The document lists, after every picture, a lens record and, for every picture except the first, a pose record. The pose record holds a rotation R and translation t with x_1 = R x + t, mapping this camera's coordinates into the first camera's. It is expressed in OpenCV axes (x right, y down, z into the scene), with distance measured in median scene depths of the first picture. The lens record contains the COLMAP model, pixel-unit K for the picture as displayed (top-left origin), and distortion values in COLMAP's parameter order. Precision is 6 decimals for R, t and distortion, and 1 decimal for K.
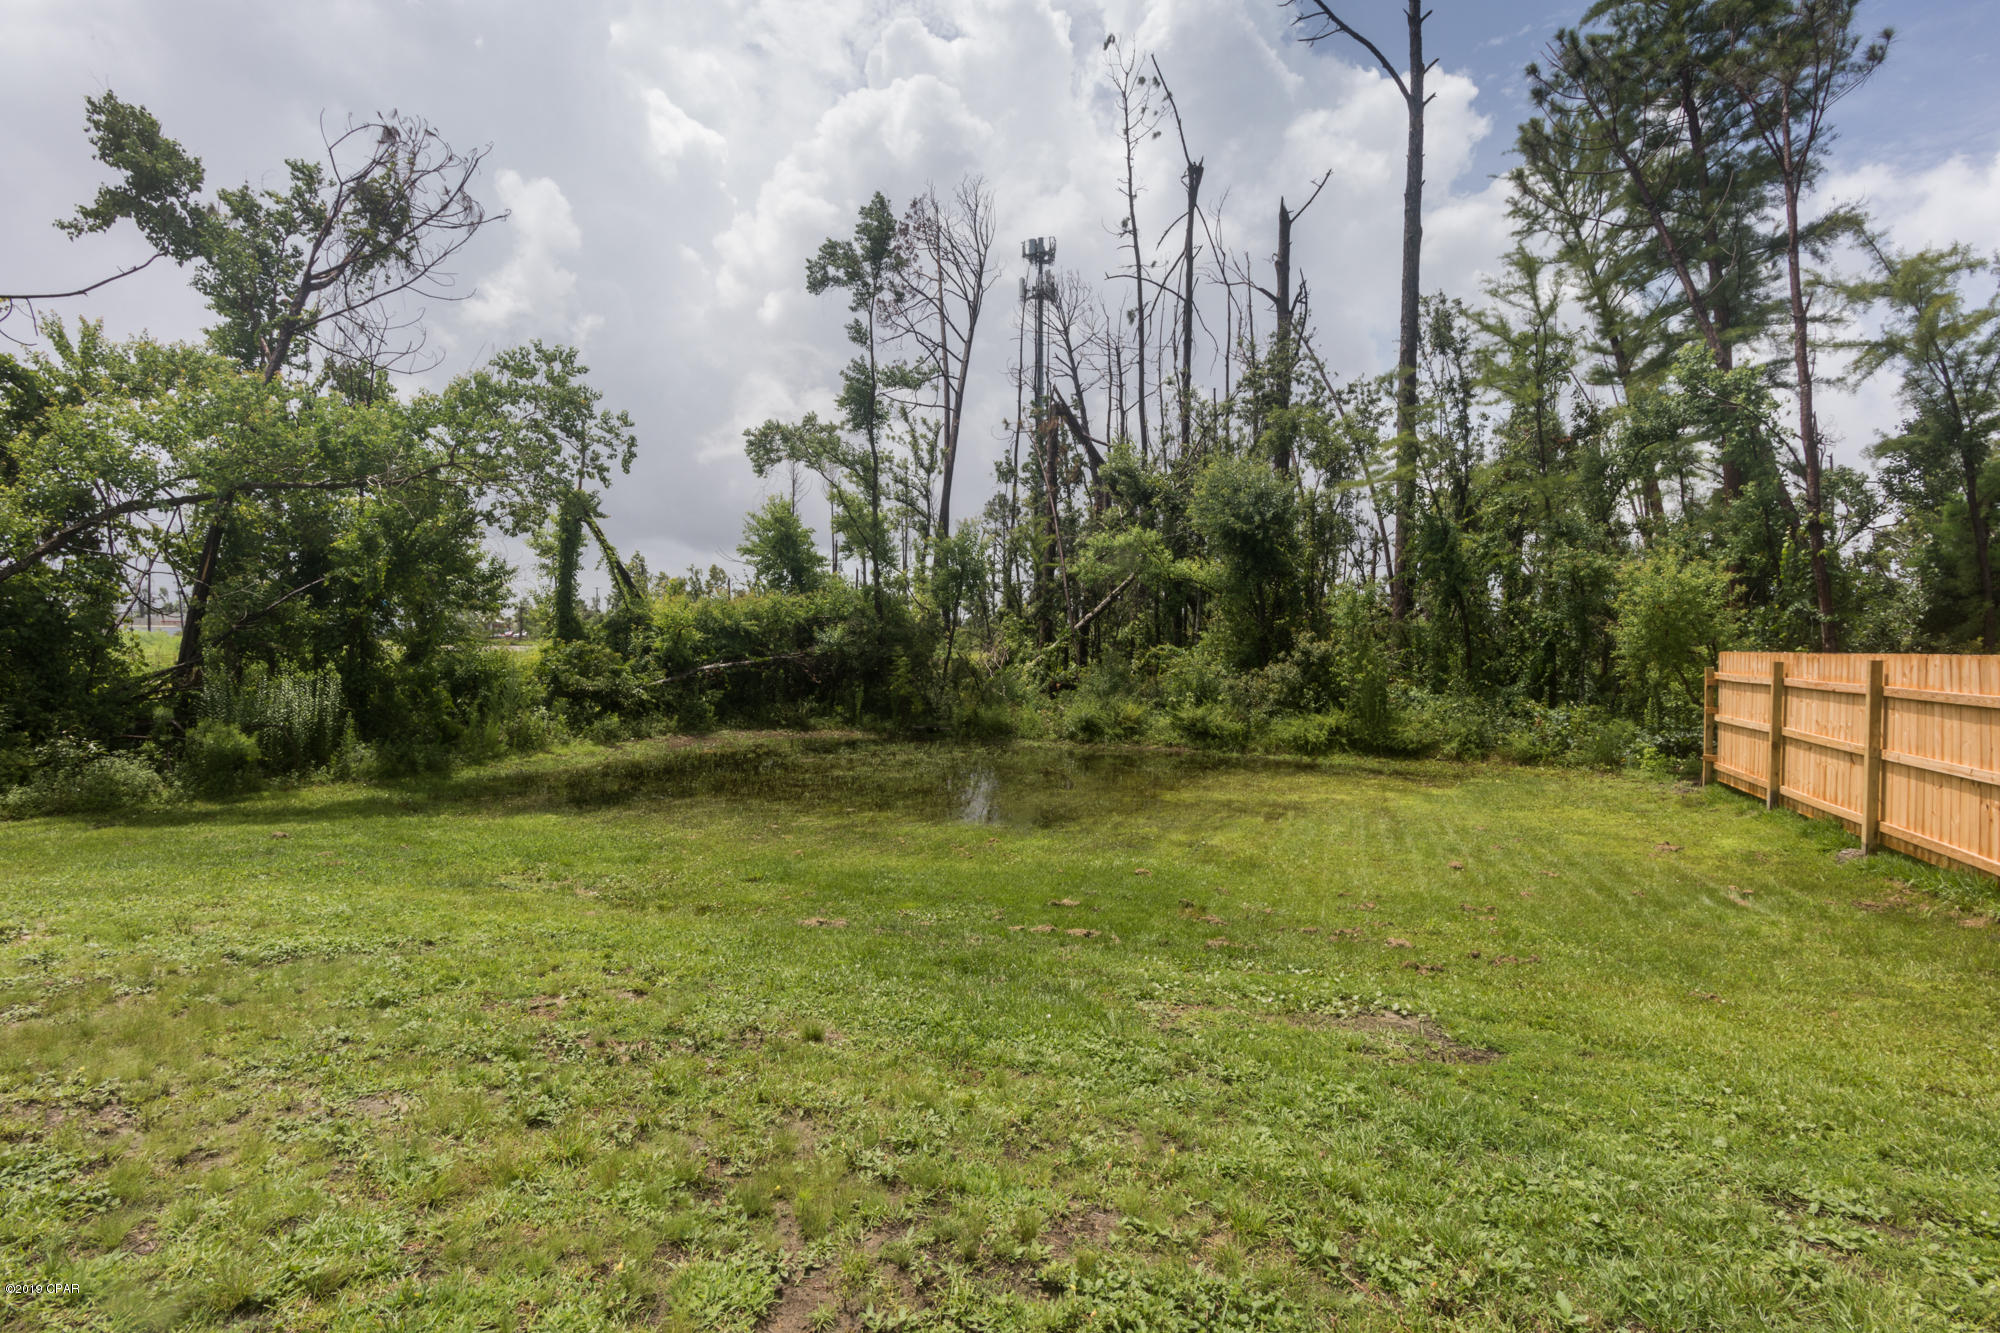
lens RADIAL K [[955.6, 0, 1003.8], [0, 955.6, 661.4], [0, 0, 1]] dist [0.006915, -0.000109]
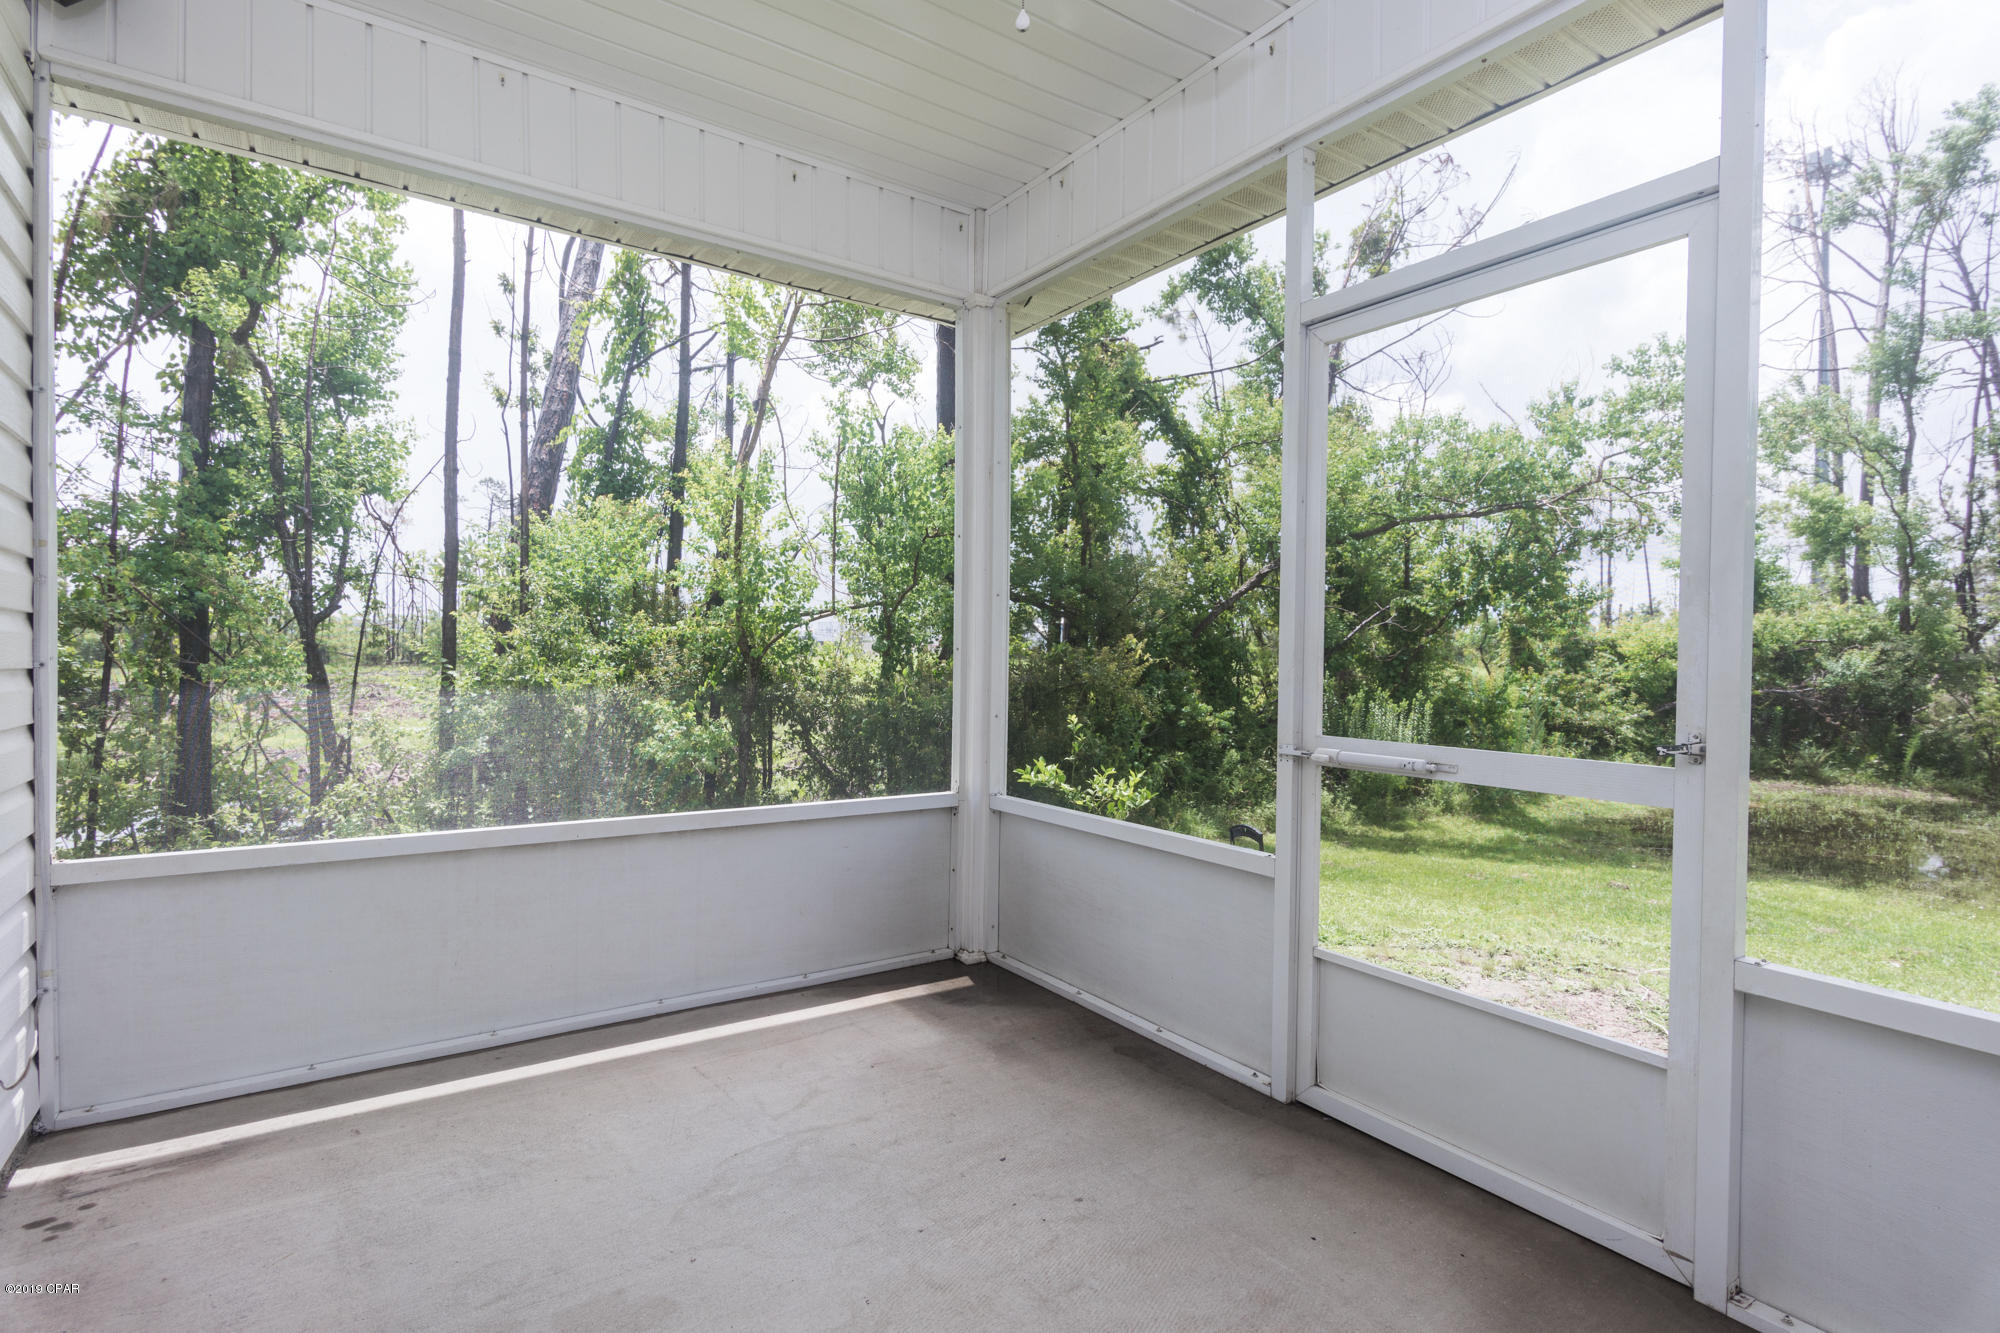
lens RADIAL K [[955.6, 0, 1003.8], [0, 955.6, 661.4], [0, 0, 1]] dist [0.006915, -0.000109]
pose [[0.843853, 0.006455, -0.536536, -0.337387], [-0.016270, 0.999776, -0.013561, -0.007545], [0.536328, 0.020173, 0.843769, -0.043270]]
